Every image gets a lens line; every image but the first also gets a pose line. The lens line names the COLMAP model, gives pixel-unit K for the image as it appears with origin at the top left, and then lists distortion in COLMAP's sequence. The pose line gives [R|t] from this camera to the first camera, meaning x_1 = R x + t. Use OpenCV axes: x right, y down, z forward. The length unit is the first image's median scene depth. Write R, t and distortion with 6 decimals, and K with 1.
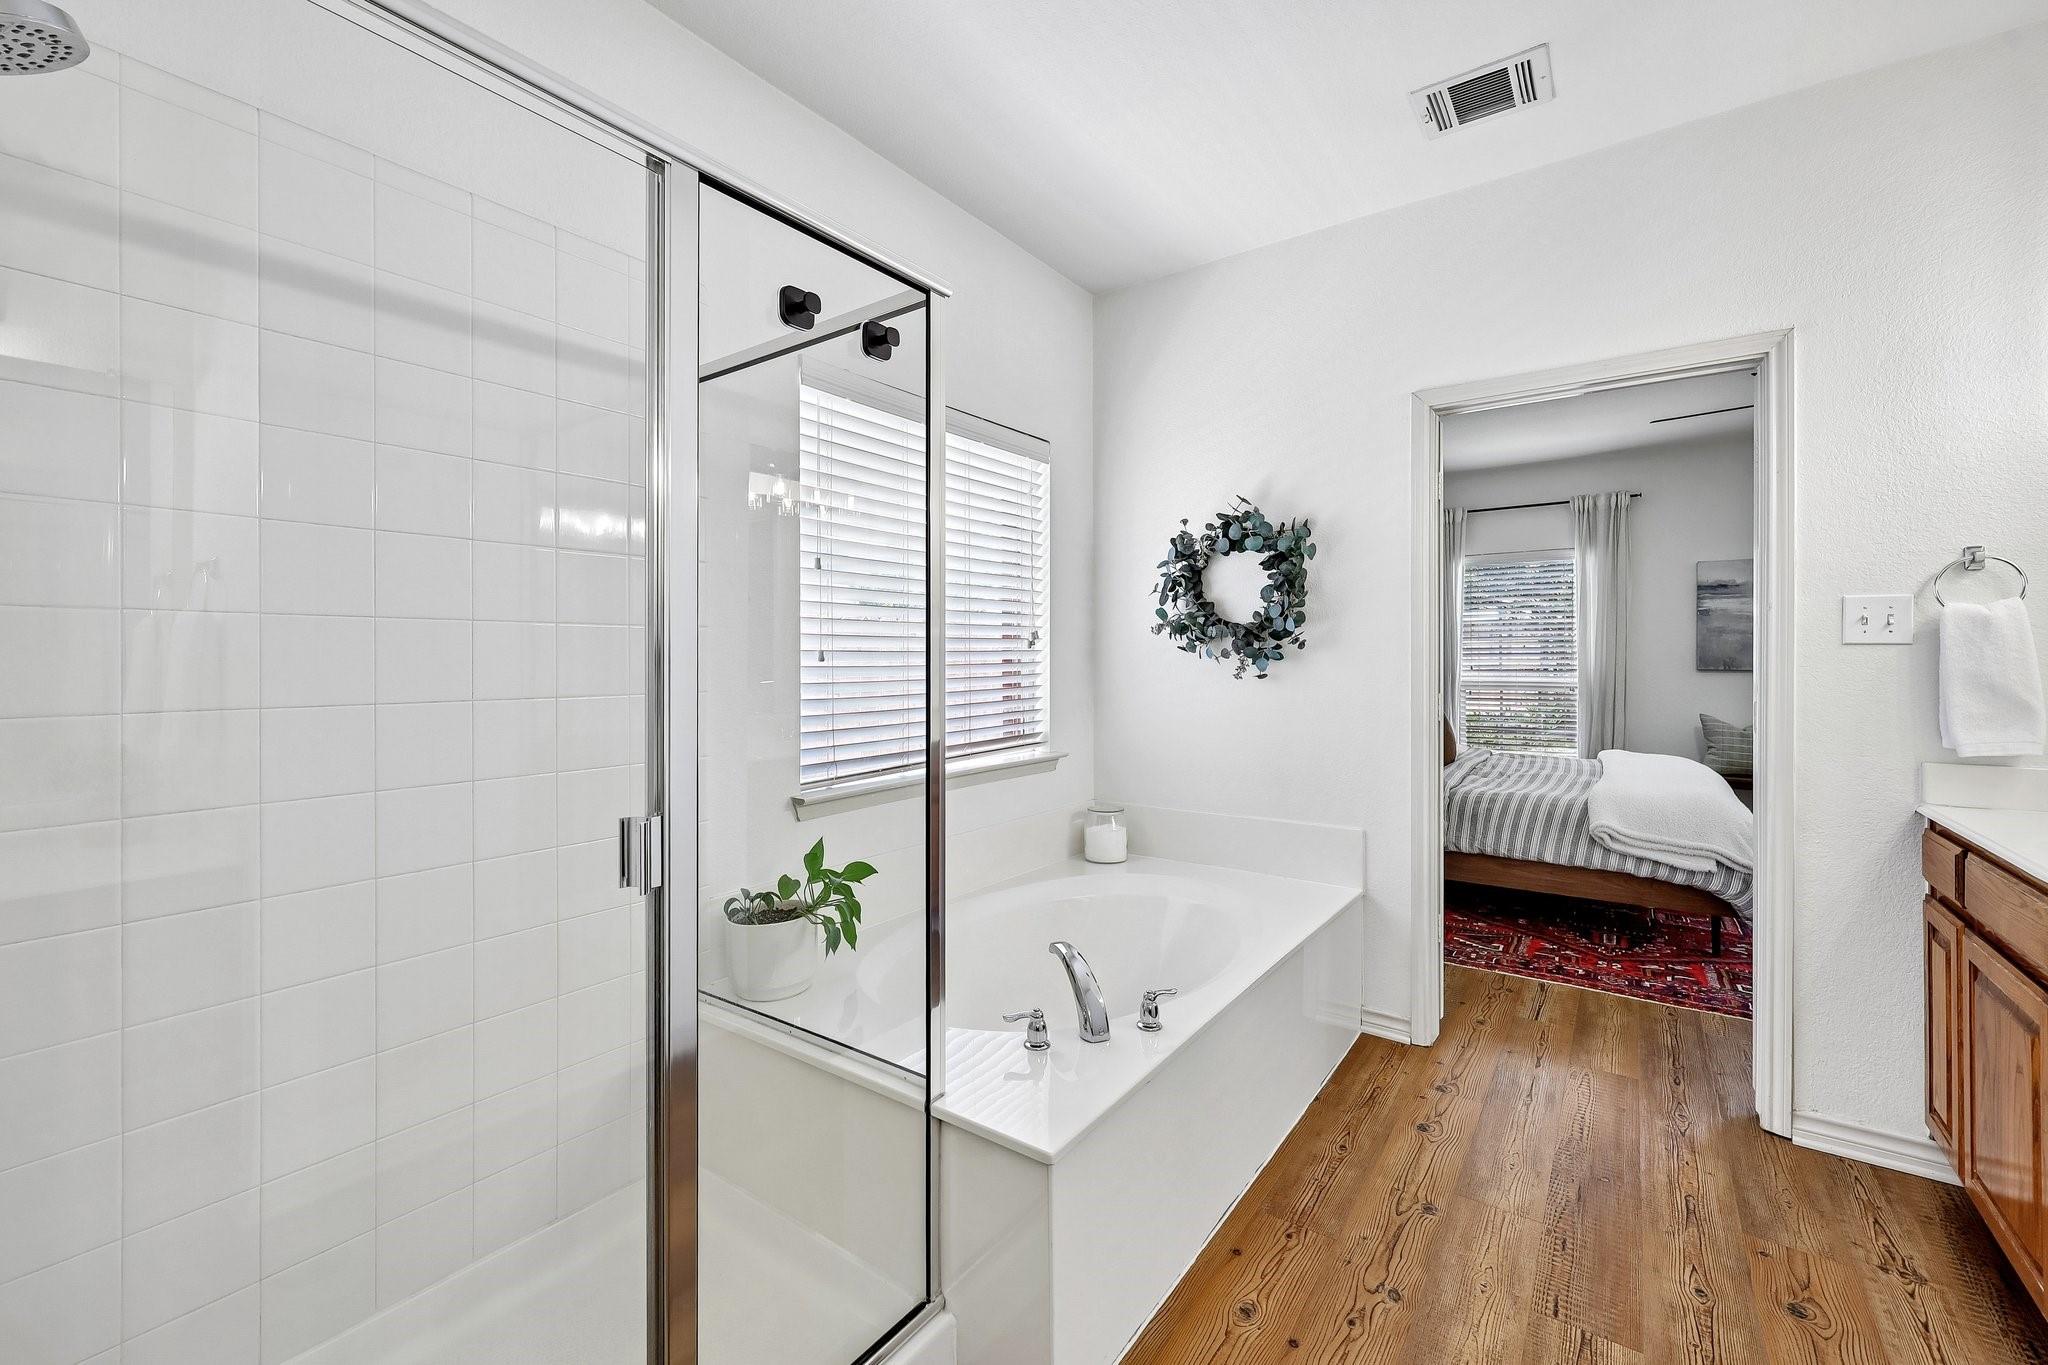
lens RADIAL K [[837.4, 0, 1030.3], [0, 837.4, 668.5], [0, 0, 1]] dist [0.000119, 0.000071]
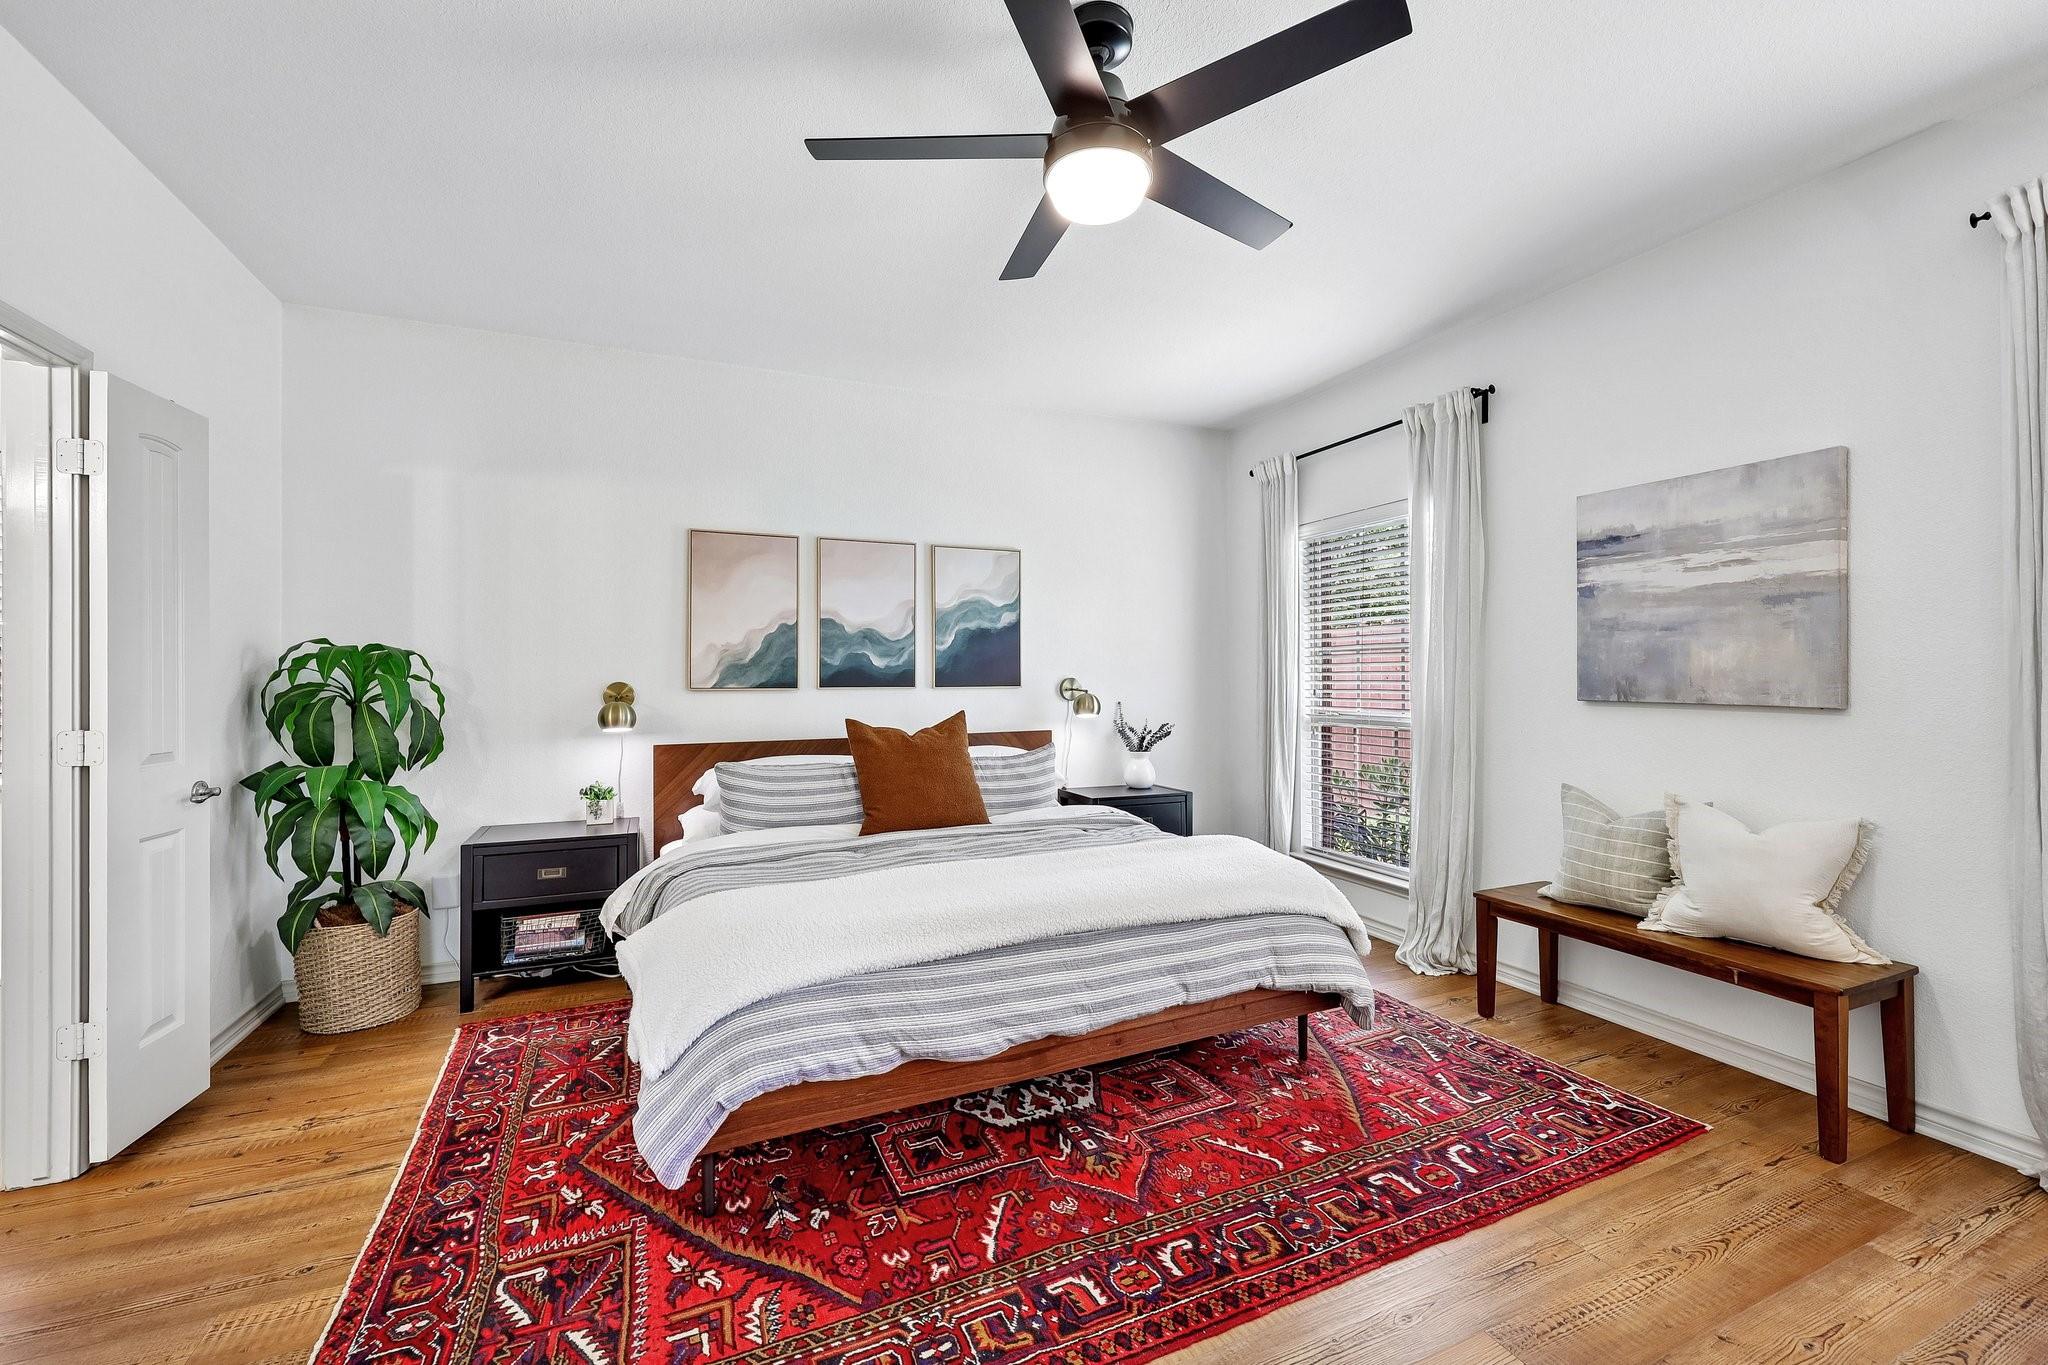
lens RADIAL K [[837.4, 0, 1029.7], [0, 837.4, 681.1], [0, 0, 1]] dist [0.000119, 0.000071]
pose [[0.867388, -0.001362, -0.497630, 0.767310], [-0.006061, 0.999893, -0.013301, -0.001708], [0.497595, 0.014553, 0.867287, 0.370658]]
